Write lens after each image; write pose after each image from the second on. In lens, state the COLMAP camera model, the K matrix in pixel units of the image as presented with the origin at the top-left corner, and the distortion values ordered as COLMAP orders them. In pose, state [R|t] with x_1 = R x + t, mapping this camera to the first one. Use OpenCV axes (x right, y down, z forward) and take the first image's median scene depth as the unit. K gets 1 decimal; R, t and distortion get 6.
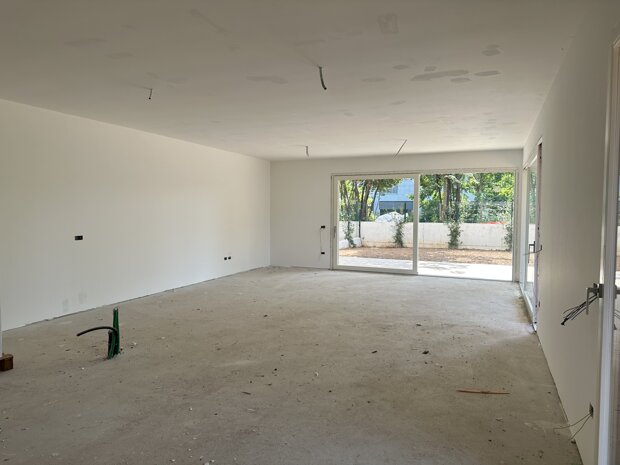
lens RADIAL K [[431.8, 0, 309.7], [0, 431.8, 225.1], [0, 0, 1]] dist [0.115025, -0.167764]
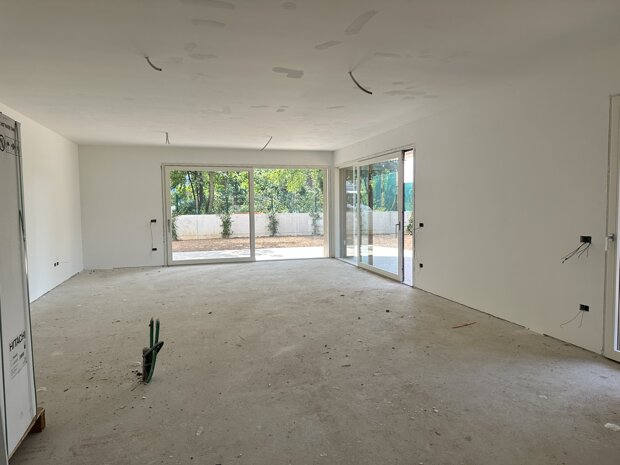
lens RADIAL K [[431.8, 0, 309.7], [0, 431.8, 225.1], [0, 0, 1]] dist [0.115025, -0.167764]
pose [[0.780176, -0.047195, 0.623778, -0.648997], [0.037993, 0.998884, 0.028057, -0.000875], [-0.624406, 0.001810, 0.781098, 0.153166]]
